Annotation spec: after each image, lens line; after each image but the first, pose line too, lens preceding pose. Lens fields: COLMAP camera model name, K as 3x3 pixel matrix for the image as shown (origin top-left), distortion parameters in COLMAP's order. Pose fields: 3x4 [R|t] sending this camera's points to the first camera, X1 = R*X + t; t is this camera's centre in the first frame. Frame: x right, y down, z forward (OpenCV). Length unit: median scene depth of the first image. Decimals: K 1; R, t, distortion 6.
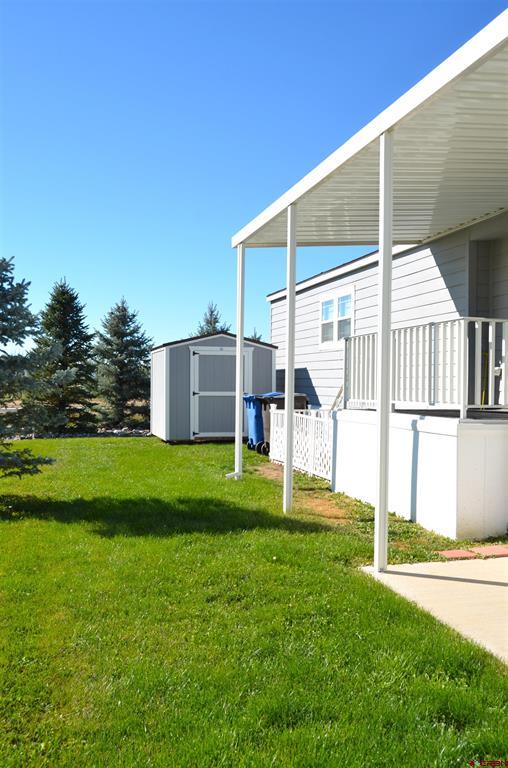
lens RADIAL K [[740.2, 0, 254.0], [0, 740.2, 384.0], [0, 0, 1]] dist [-0.001310, -0.000394]
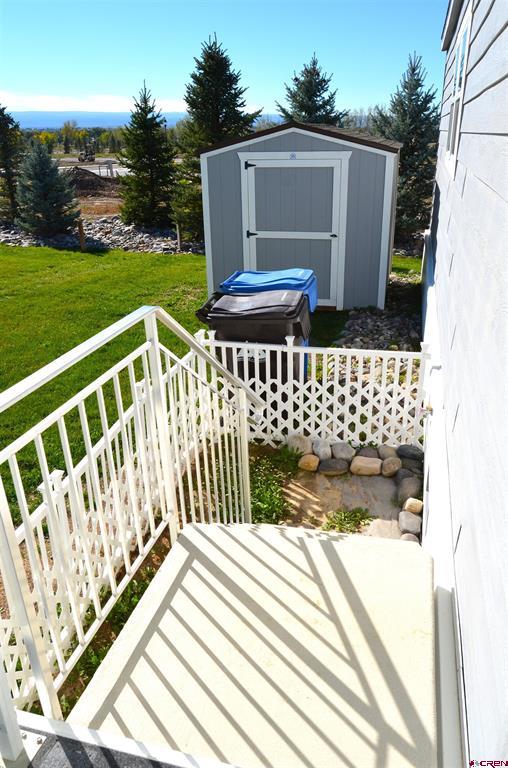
lens RADIAL K [[591.6, 0, 254.1], [0, 591.6, 390.9], [0, 0, 1]] dist [-0.006989, -0.005756]
pose [[0.870970, 0.176508, -0.458537, 0.125224], [0.021539, 0.918631, 0.394528, -0.044665], [0.490864, -0.353498, 0.796298, 0.403288]]
